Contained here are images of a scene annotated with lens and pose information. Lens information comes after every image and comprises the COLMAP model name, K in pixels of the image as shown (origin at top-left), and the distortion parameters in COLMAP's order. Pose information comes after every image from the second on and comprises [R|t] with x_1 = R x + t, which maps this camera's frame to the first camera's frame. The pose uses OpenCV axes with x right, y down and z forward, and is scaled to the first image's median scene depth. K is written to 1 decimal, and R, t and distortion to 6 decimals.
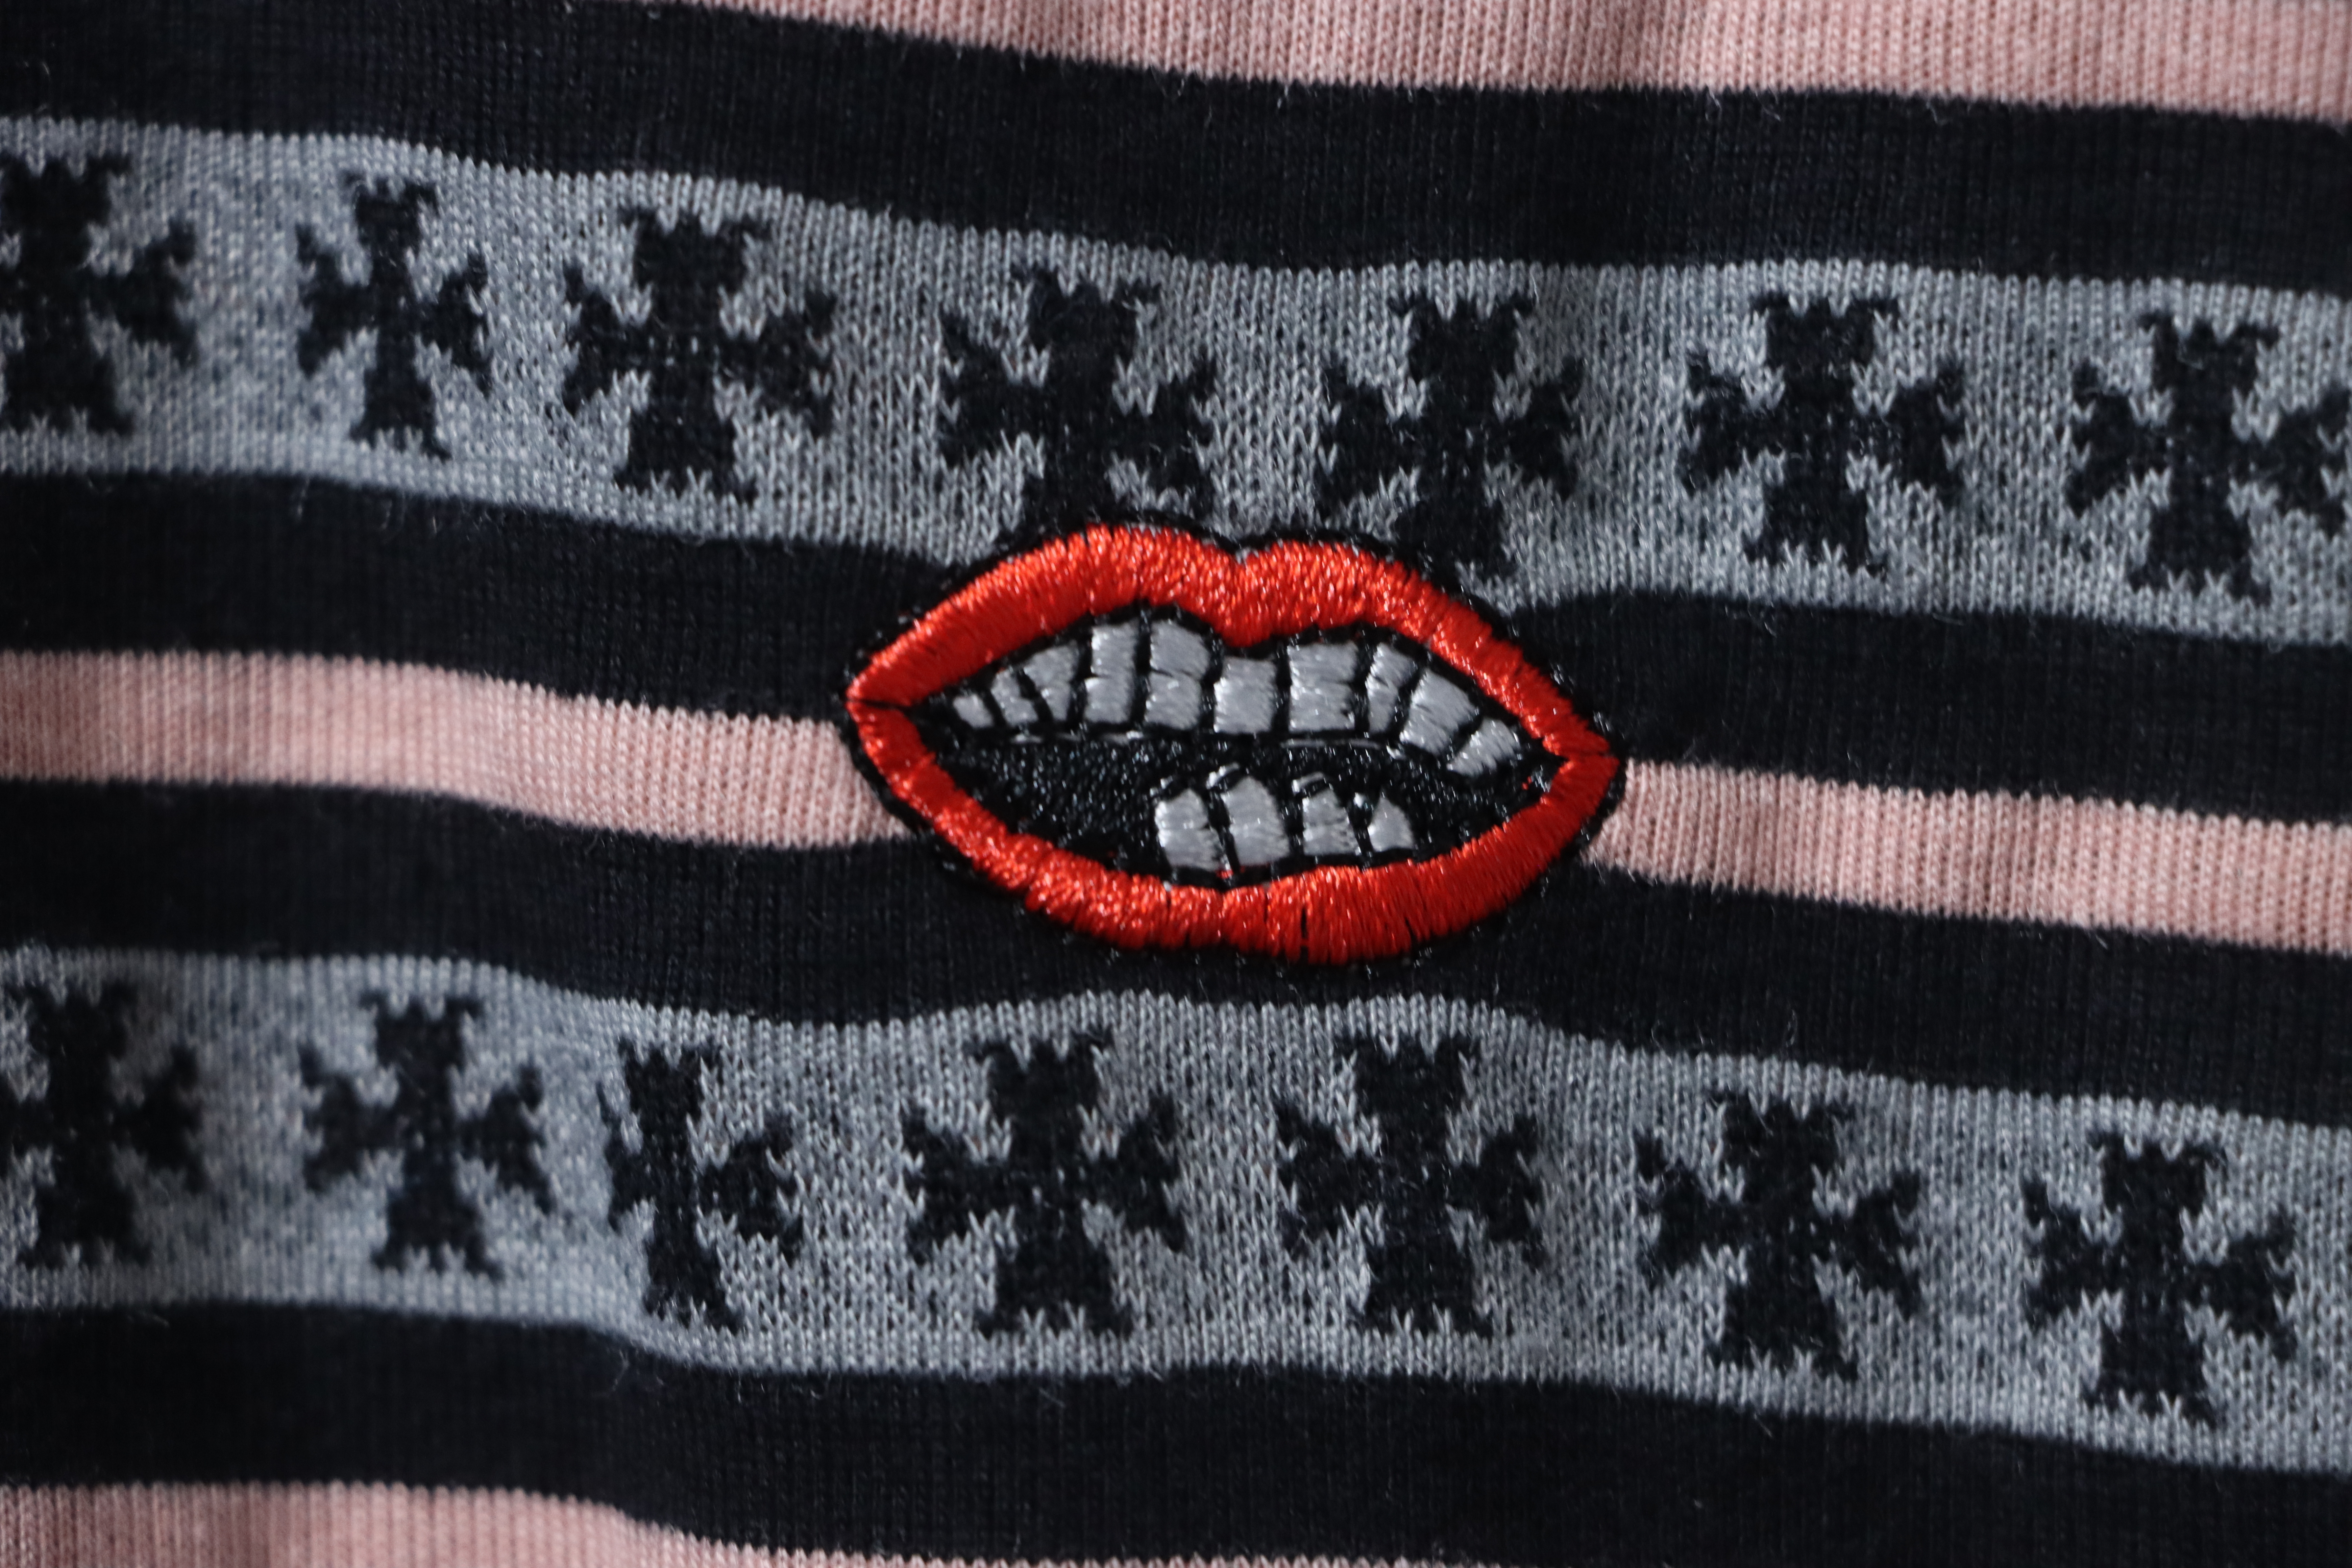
lens RADIAL K [[14425.1, 0, 1178.2], [0, 14425.1, 797.6], [0, 0, 1]] dist [1.272409, 0.000000]
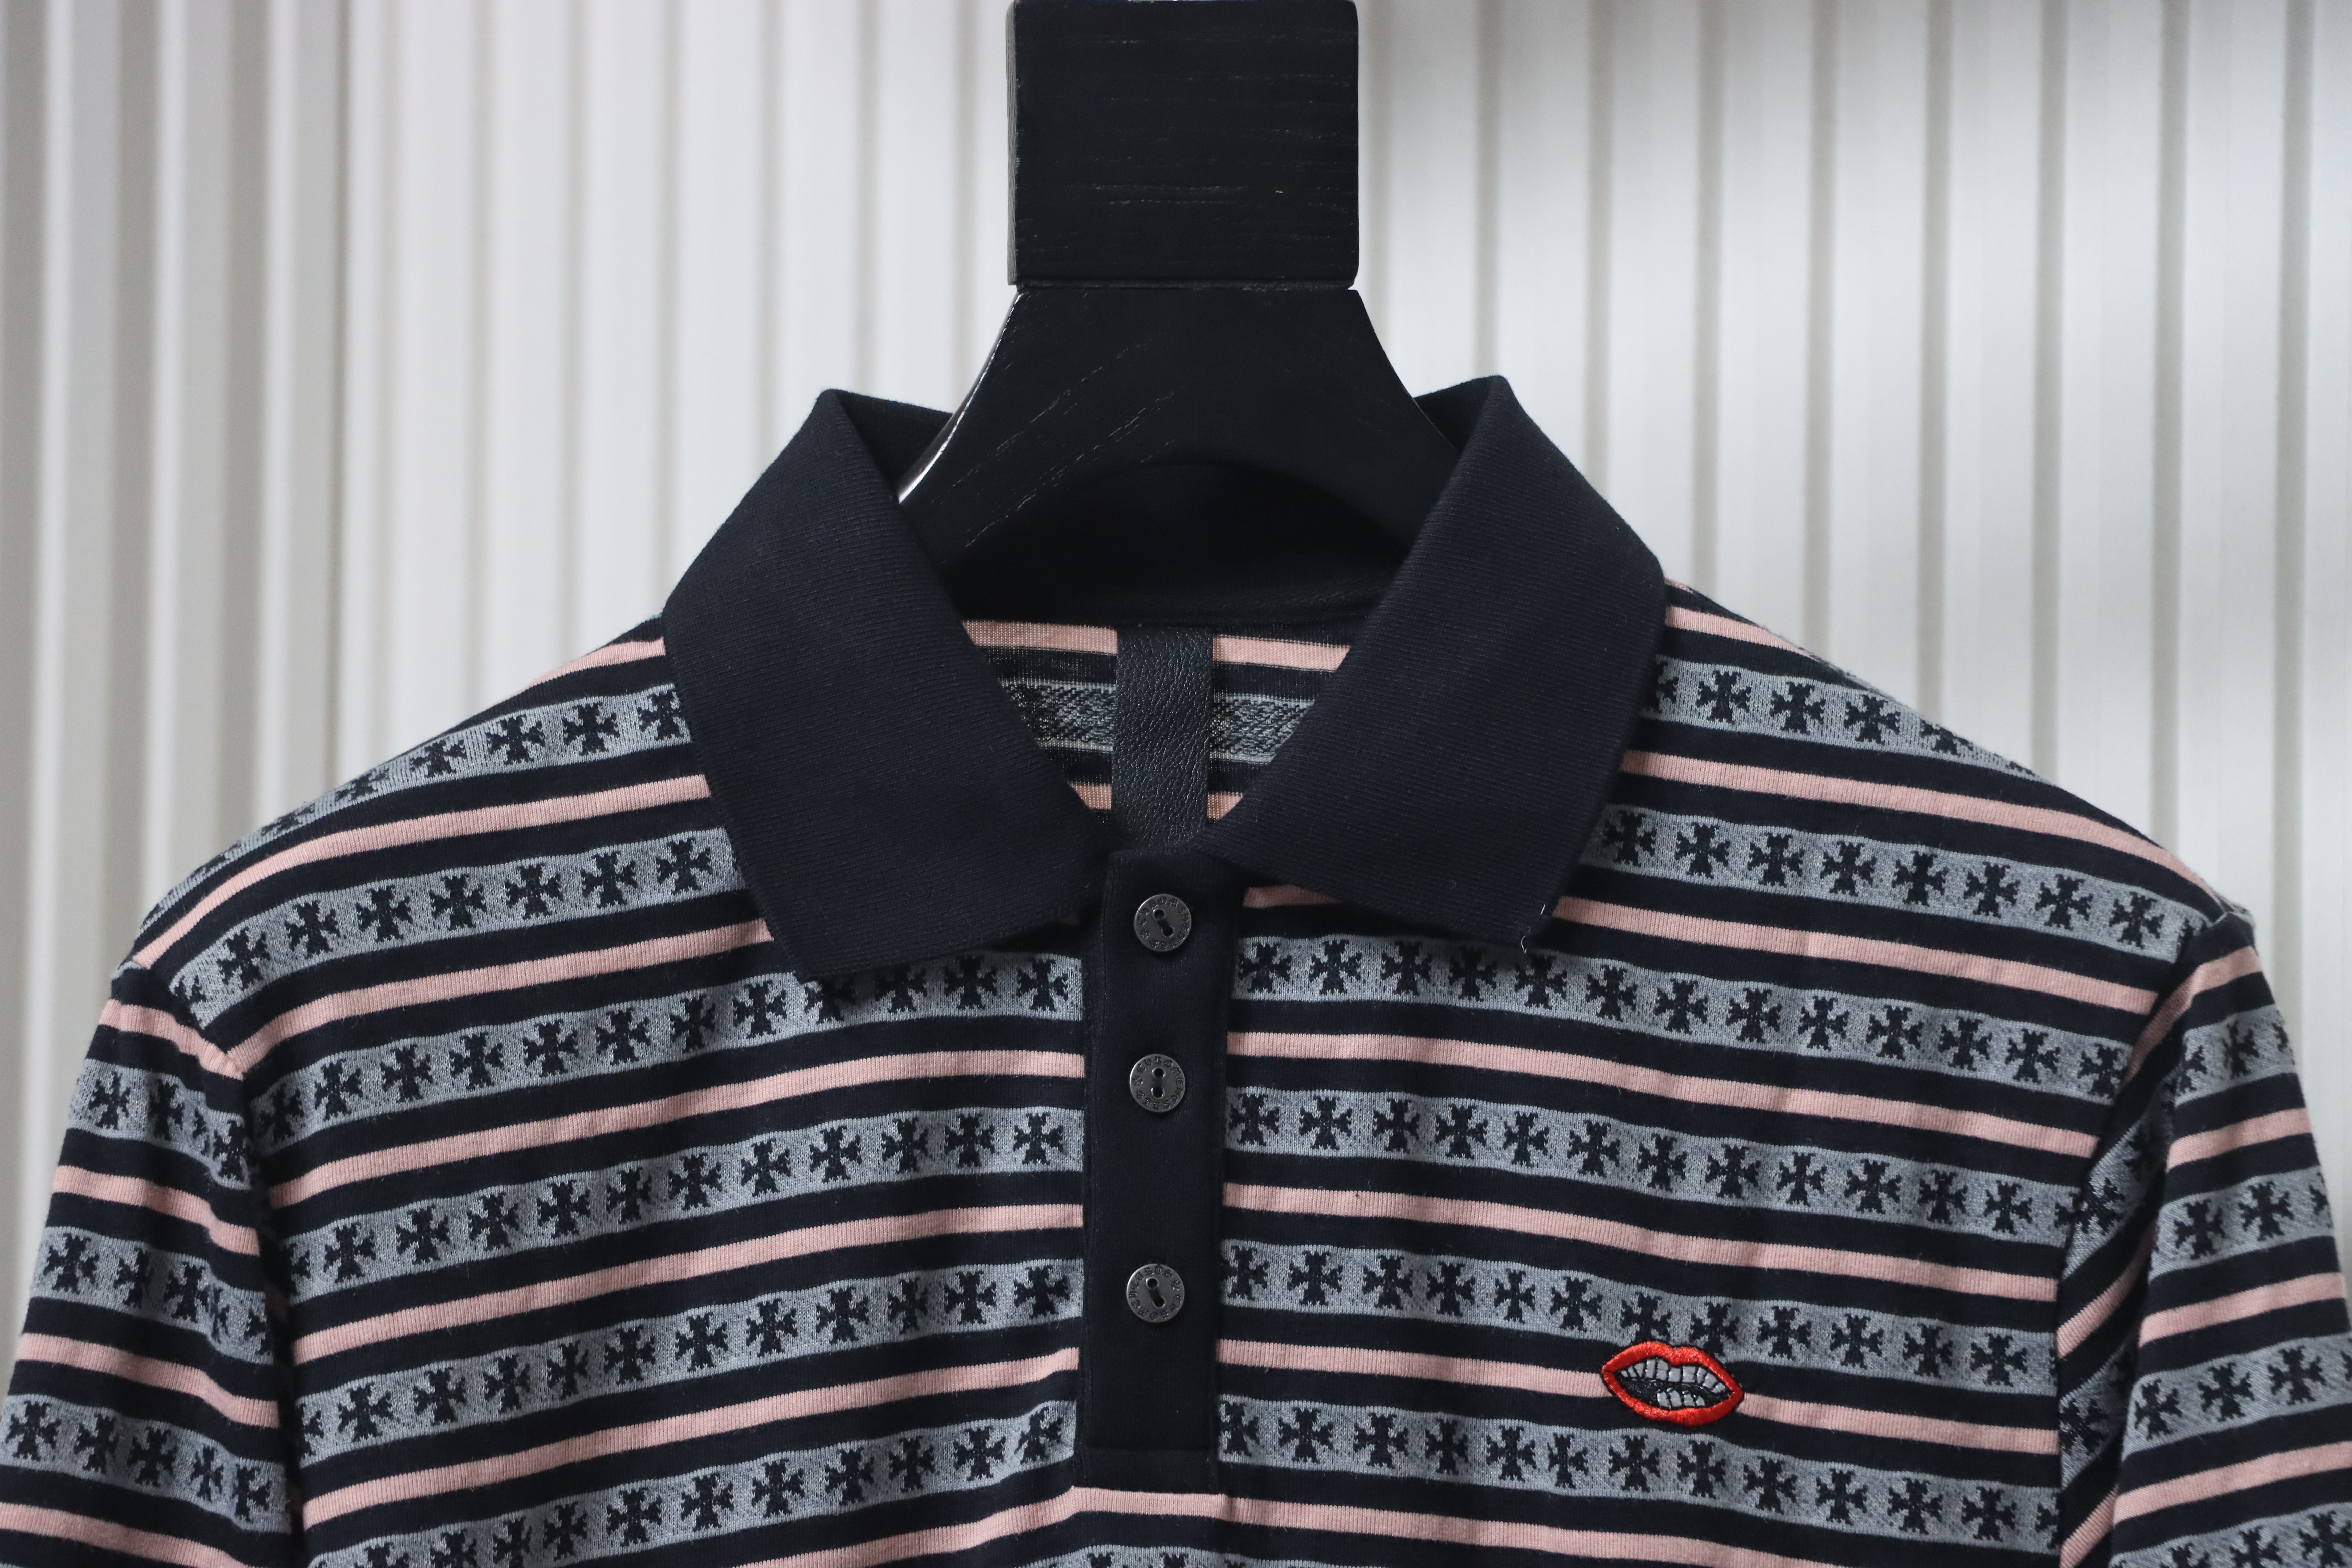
lens RADIAL K [[14425.1, 0, 1161.9], [0, 14425.1, 782.0], [0, 0, 1]] dist [1.272409, 0.000000]
pose [[0.998443, 0.052324, 0.019338, -0.296642], [-0.050173, 0.993854, -0.098678, 0.309687], [-0.024383, 0.097554, 0.994931, -4.296234]]
